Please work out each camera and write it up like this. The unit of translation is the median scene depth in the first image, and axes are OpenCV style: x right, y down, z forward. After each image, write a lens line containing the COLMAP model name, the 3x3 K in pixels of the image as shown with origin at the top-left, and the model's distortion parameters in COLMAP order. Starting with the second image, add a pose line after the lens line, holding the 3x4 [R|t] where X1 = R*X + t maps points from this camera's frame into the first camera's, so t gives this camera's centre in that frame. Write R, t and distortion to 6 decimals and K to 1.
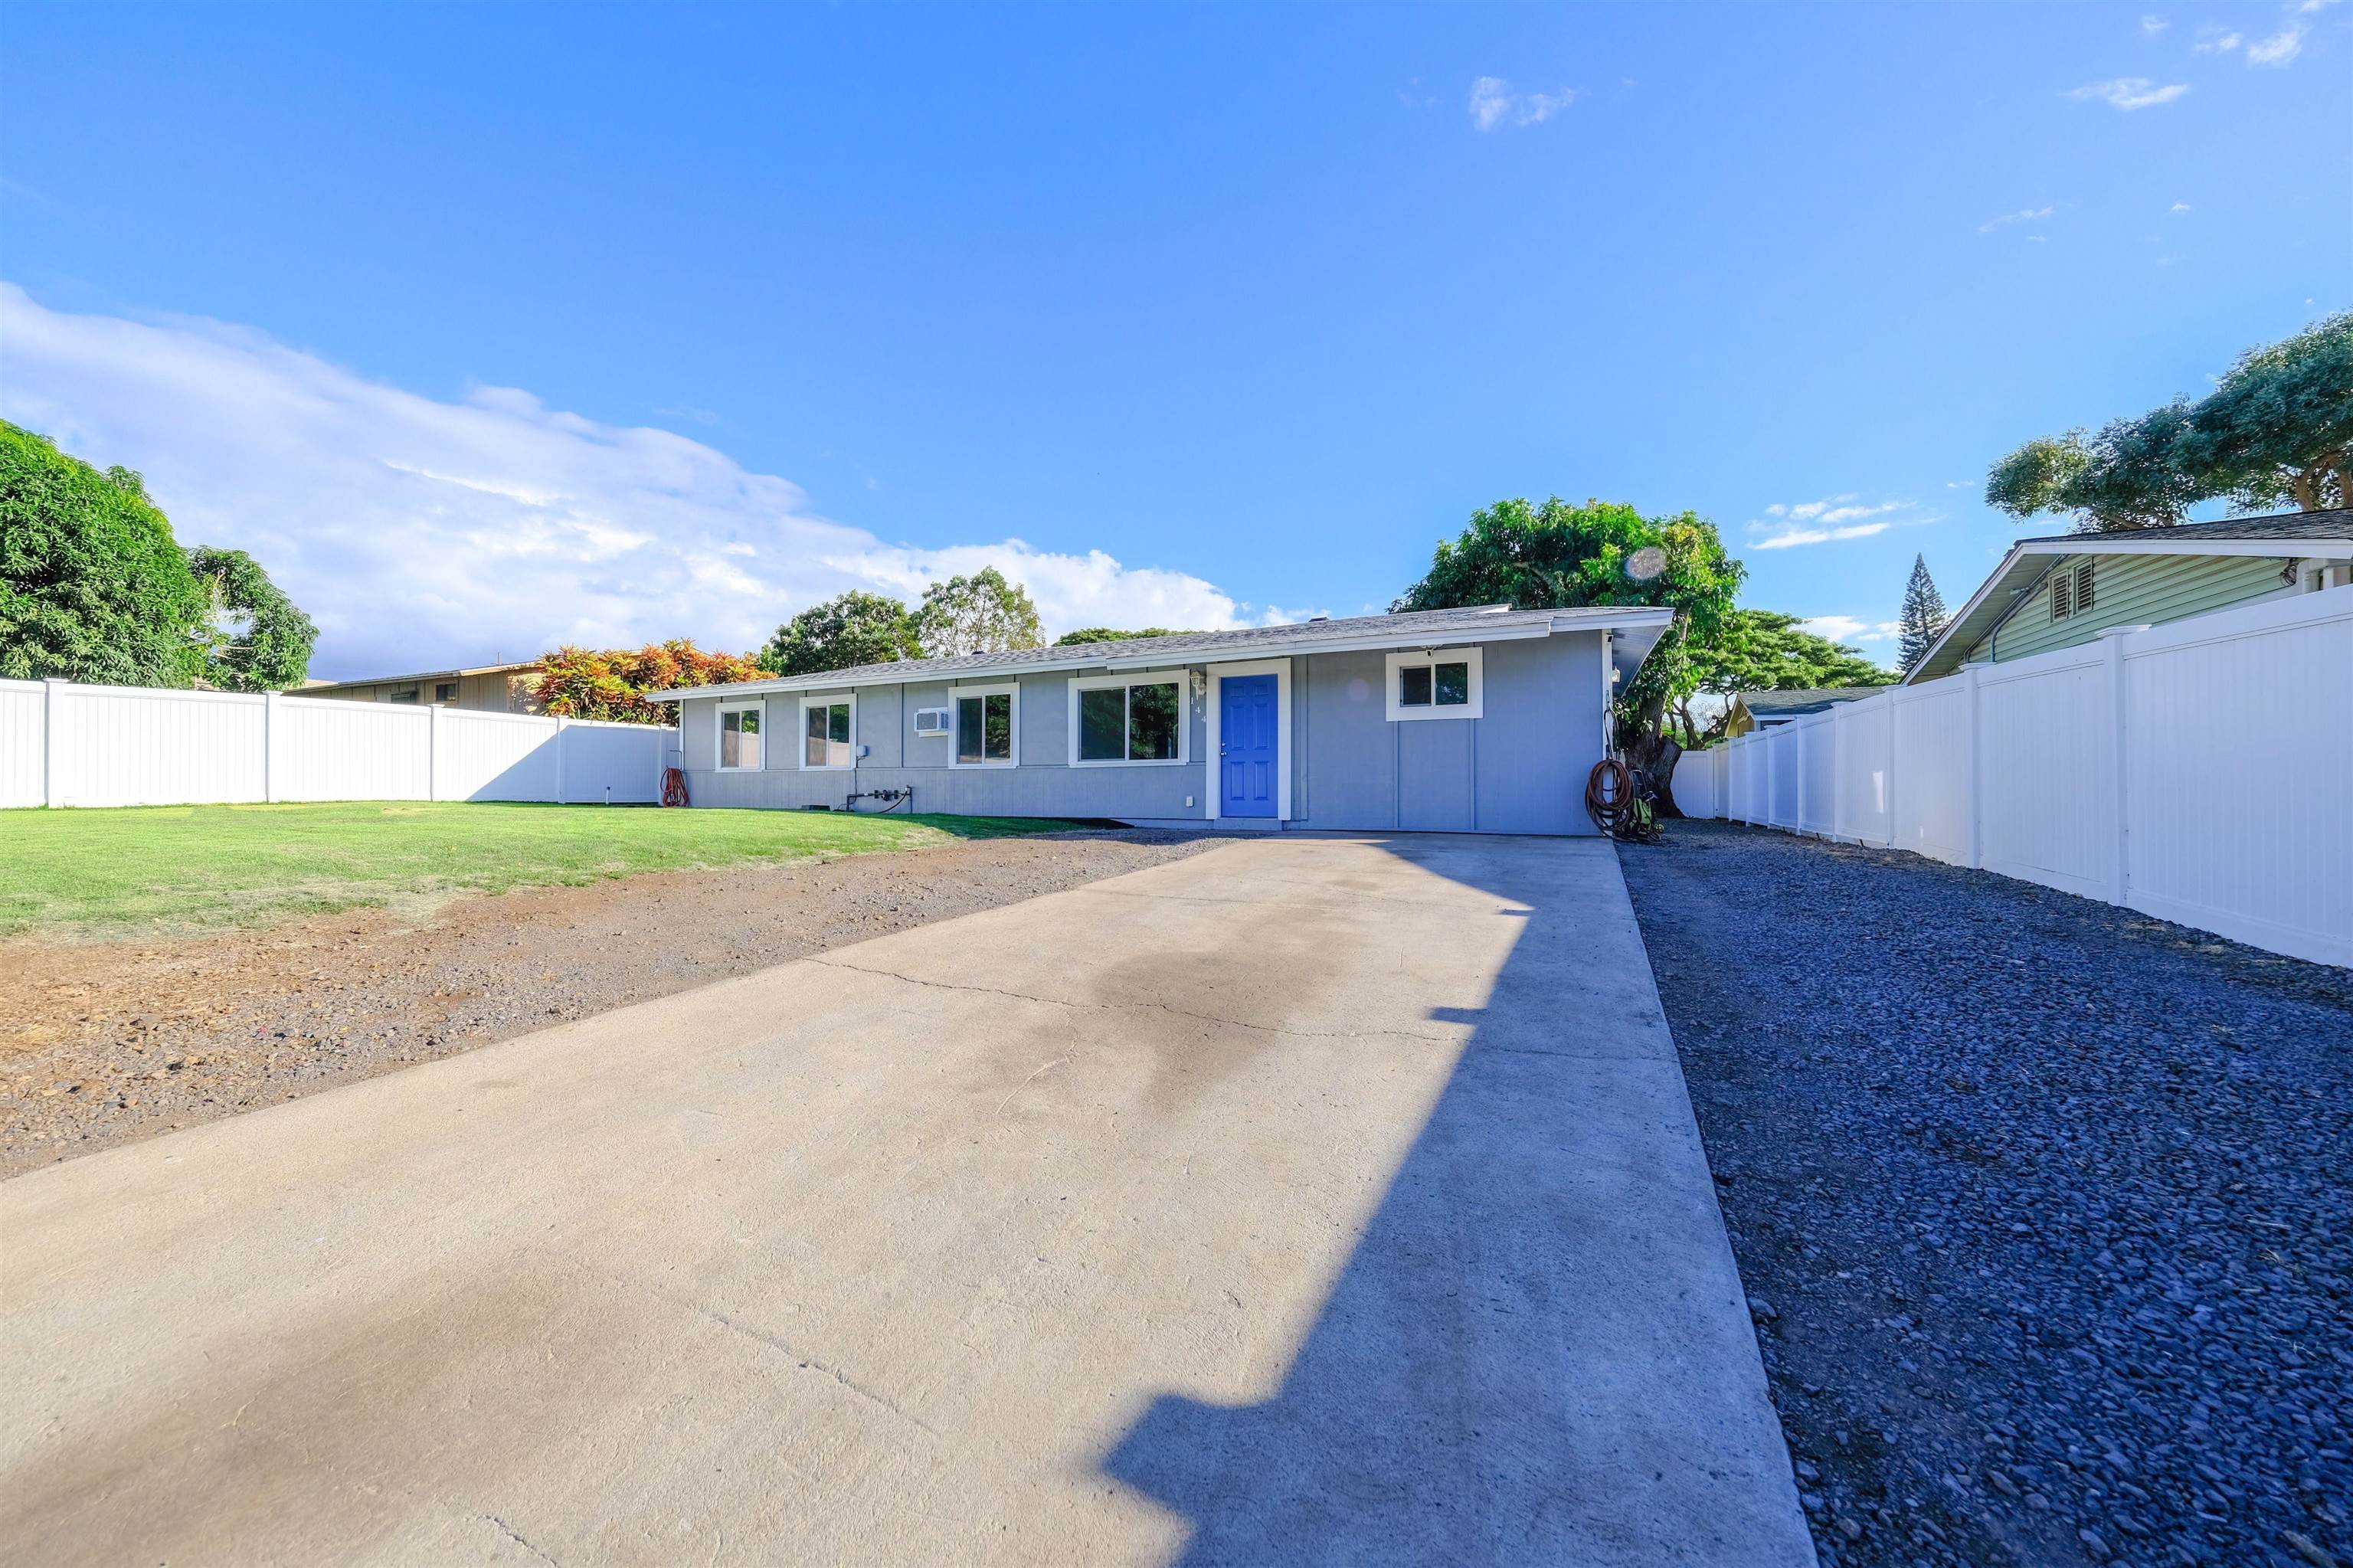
lens RADIAL K [[839.2, 0, 1150.3], [0, 839.2, 785.8], [0, 0, 1]] dist [-0.009327, 0.005138]
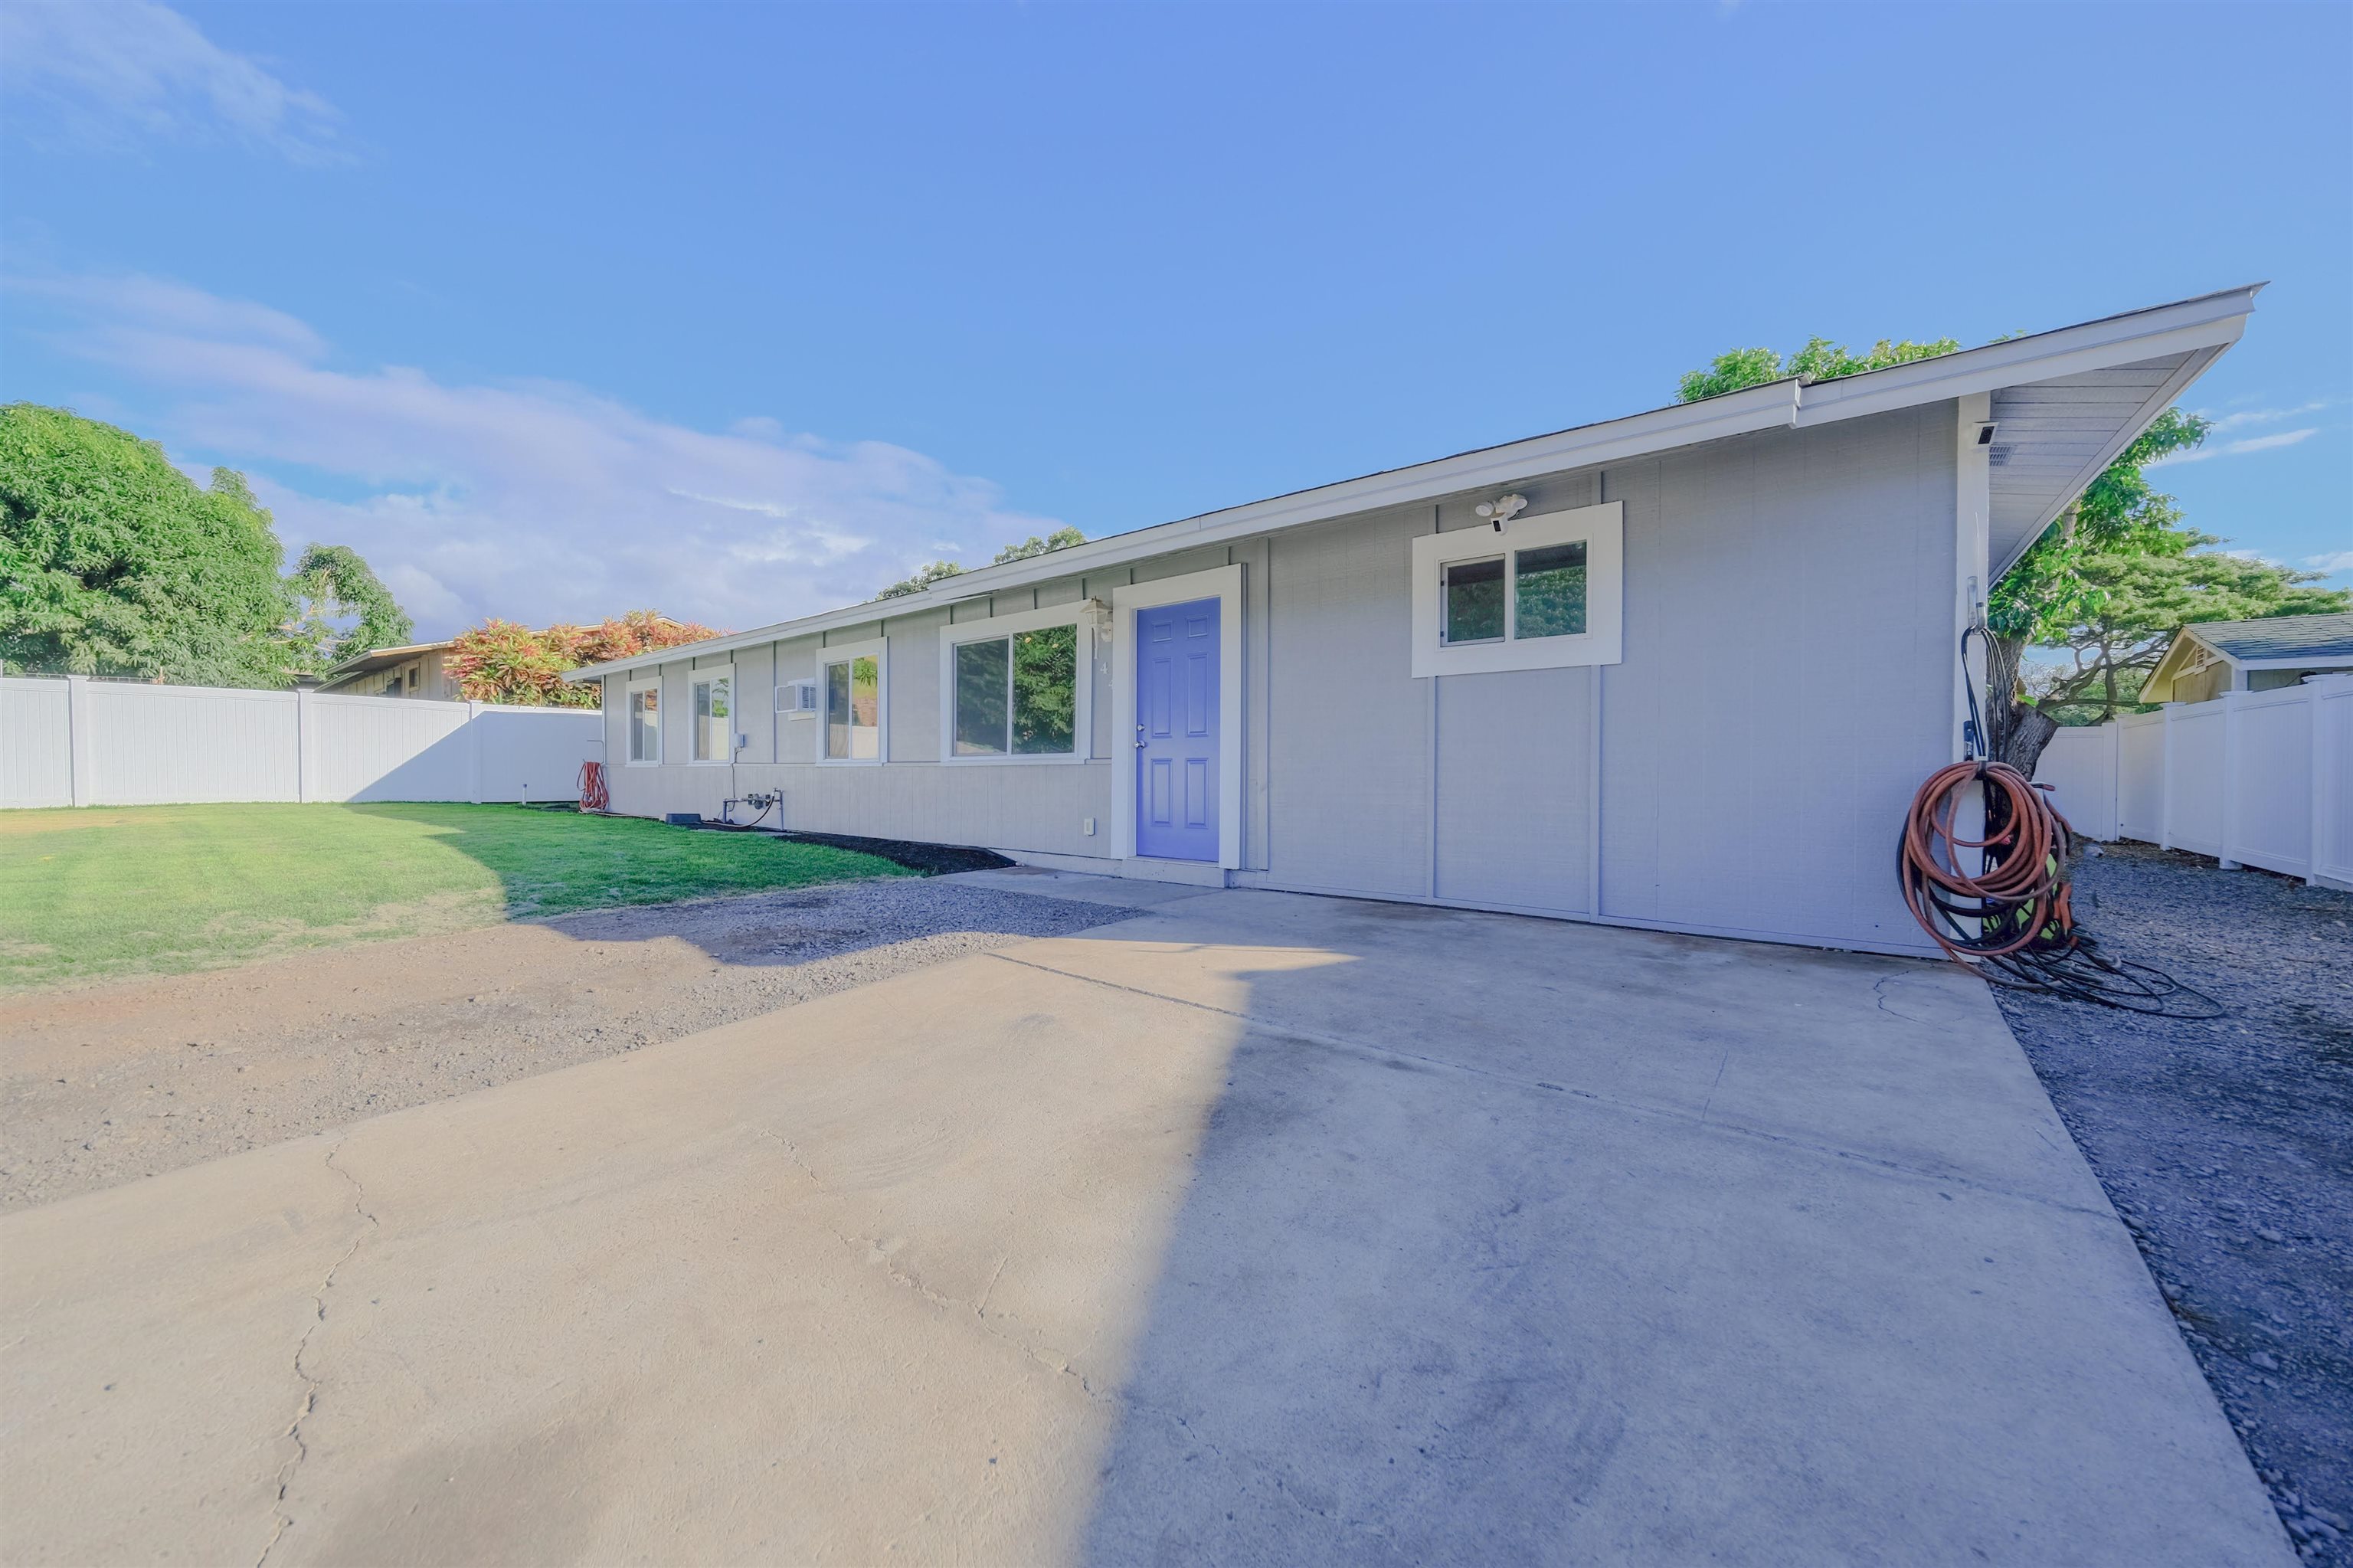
lens RADIAL K [[839.2, 0, 1150.3], [0, 839.2, 785.8], [0, 0, 1]] dist [-0.009327, 0.005138]
pose [[0.976512, 0.004444, -0.215419, 0.144922], [0.000537, 0.999734, 0.023058, -0.015495], [0.215464, -0.022632, 0.976249, 0.299223]]
